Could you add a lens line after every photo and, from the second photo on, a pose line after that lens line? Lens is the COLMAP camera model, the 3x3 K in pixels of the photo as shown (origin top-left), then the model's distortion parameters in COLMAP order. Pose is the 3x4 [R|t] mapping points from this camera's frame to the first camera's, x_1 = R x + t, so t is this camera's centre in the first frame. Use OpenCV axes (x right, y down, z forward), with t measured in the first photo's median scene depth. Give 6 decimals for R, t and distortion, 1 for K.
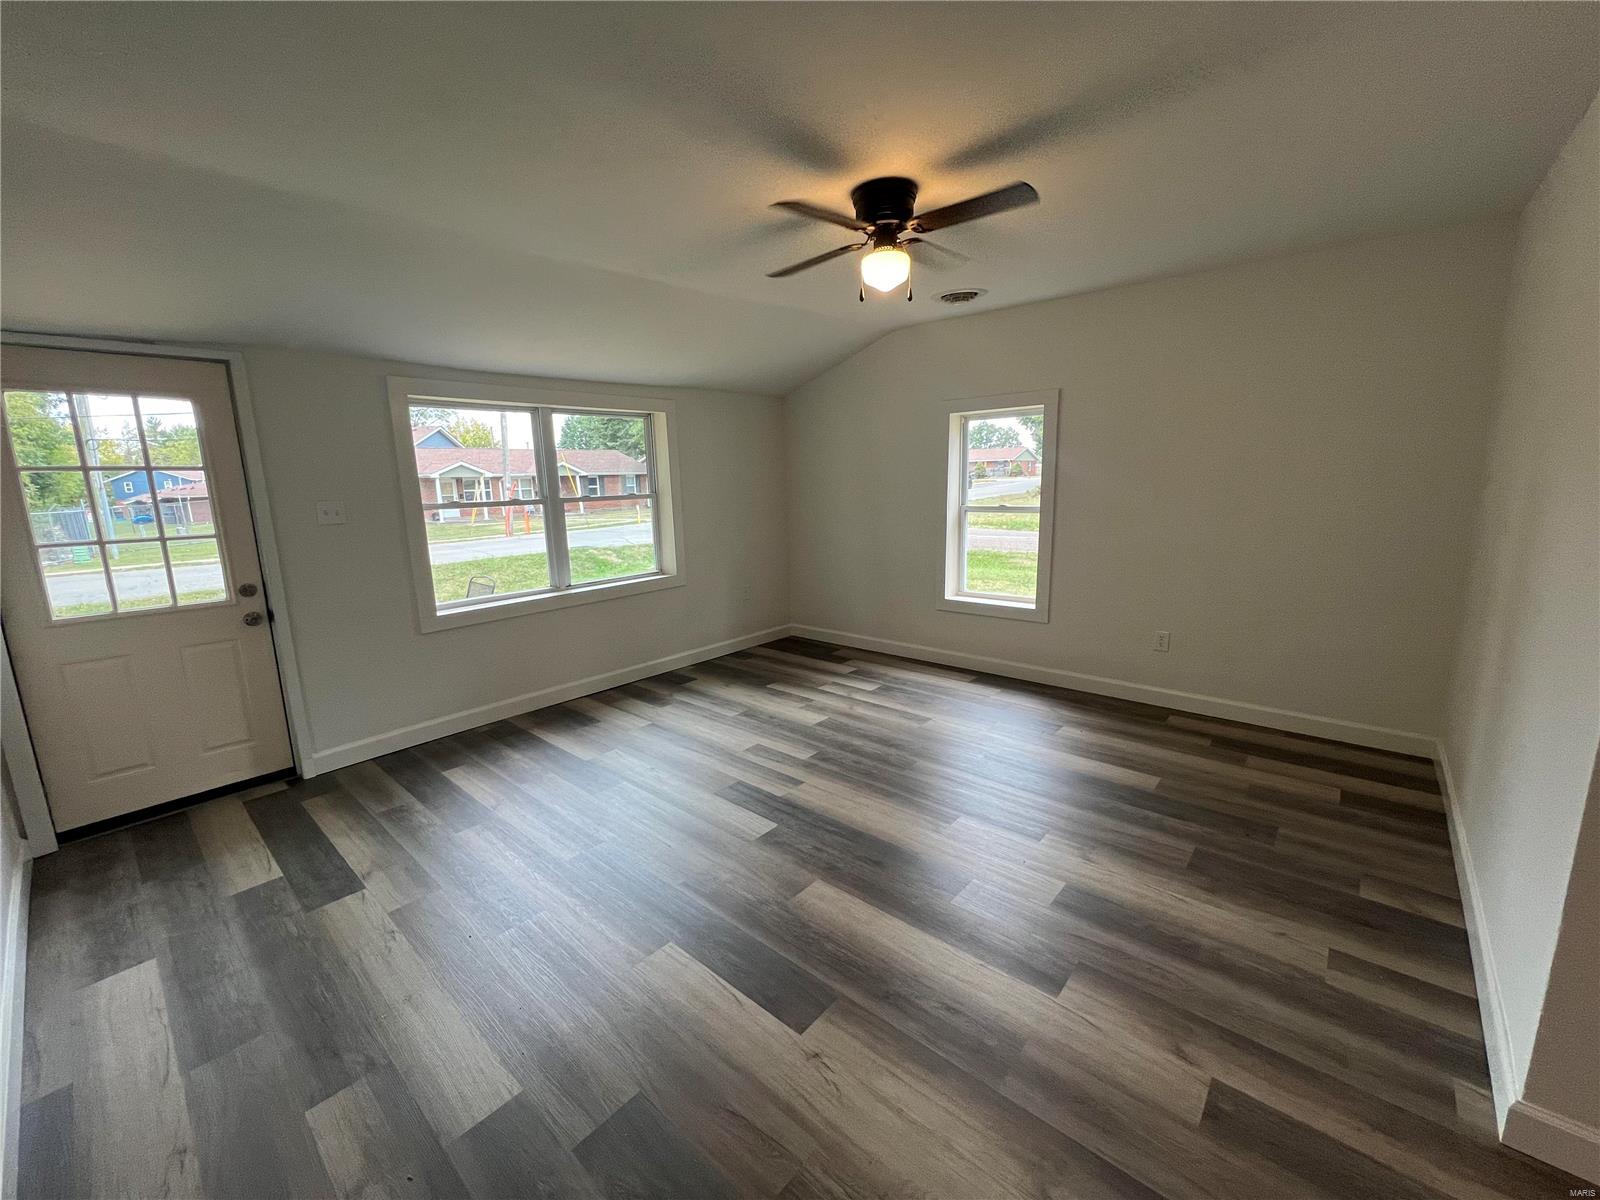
lens RADIAL K [[646.4, 0, 797.0], [0, 646.4, 598.1], [0, 0, 1]] dist [-0.001254, -0.000067]
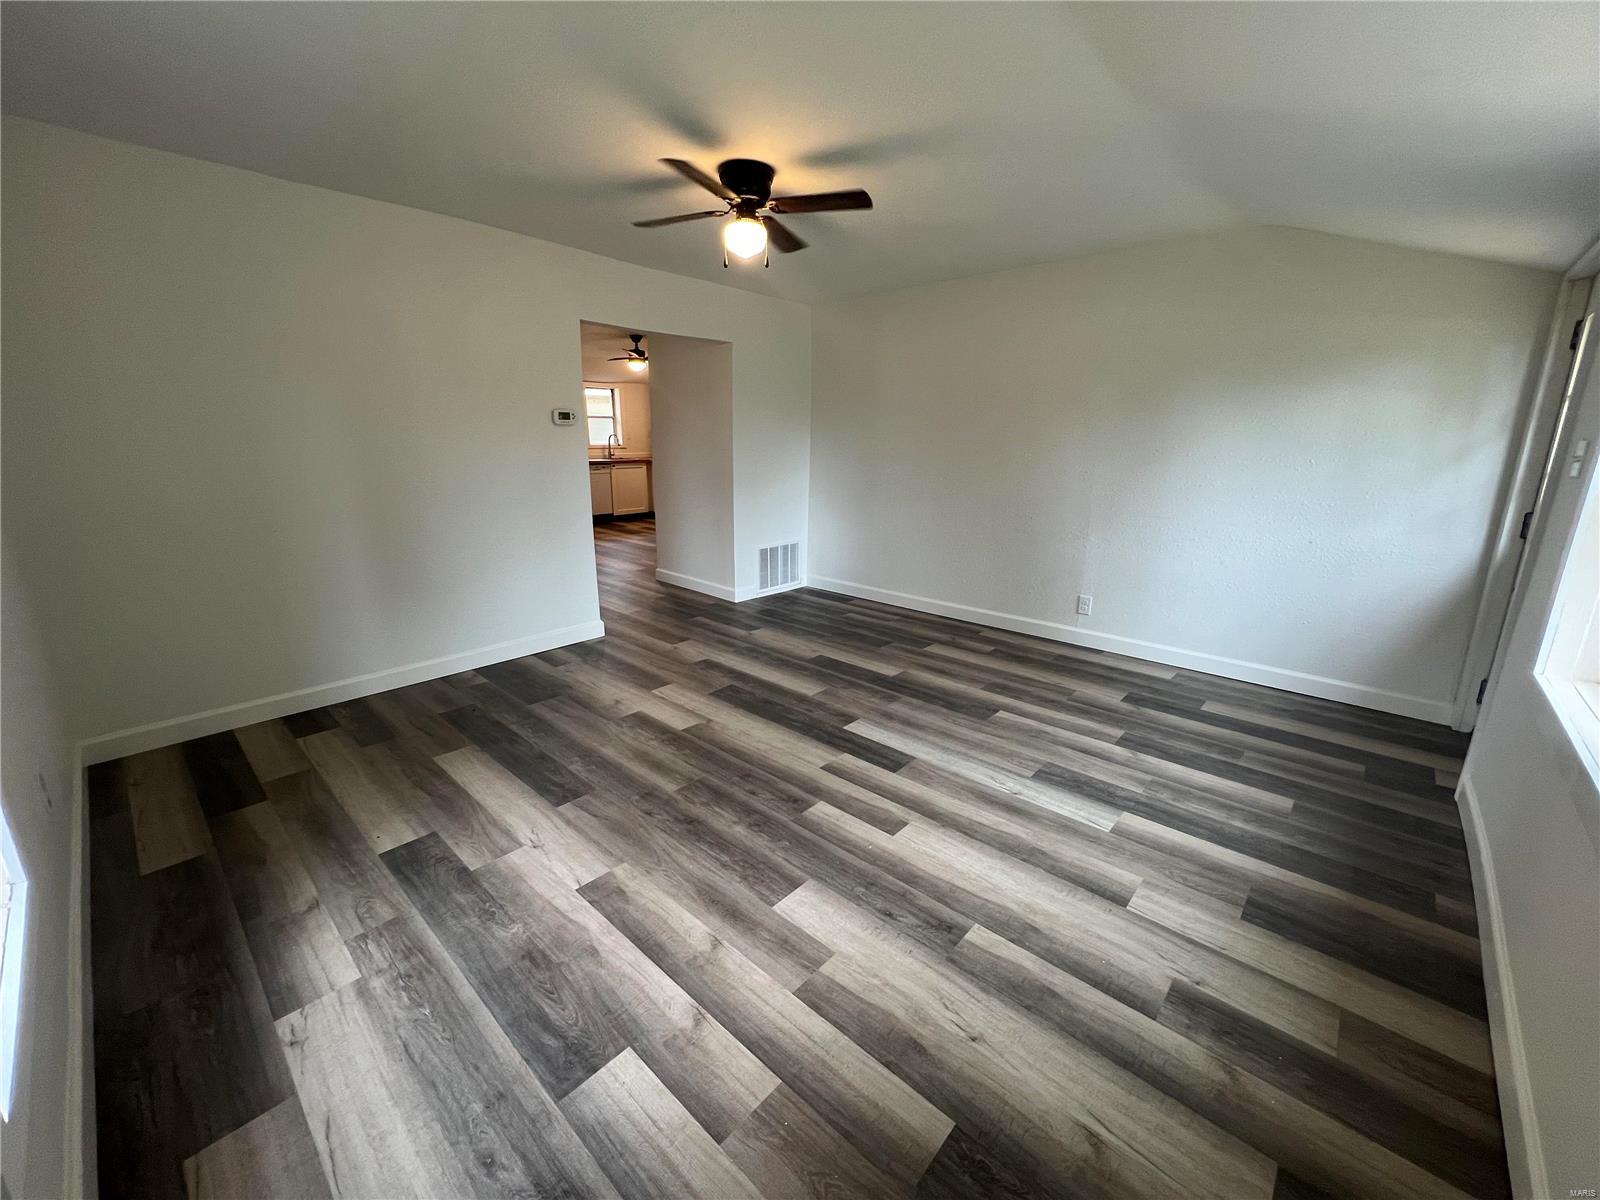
lens RADIAL K [[646.4, 0, 797.0], [0, 646.4, 598.1], [0, 0, 1]] dist [-0.001254, -0.000067]
pose [[-0.999671, 0.010255, 0.023503, 0.018944], [0.019185, 0.907238, 0.420180, -0.276908], [-0.017014, 0.420493, -0.907136, 1.571709]]
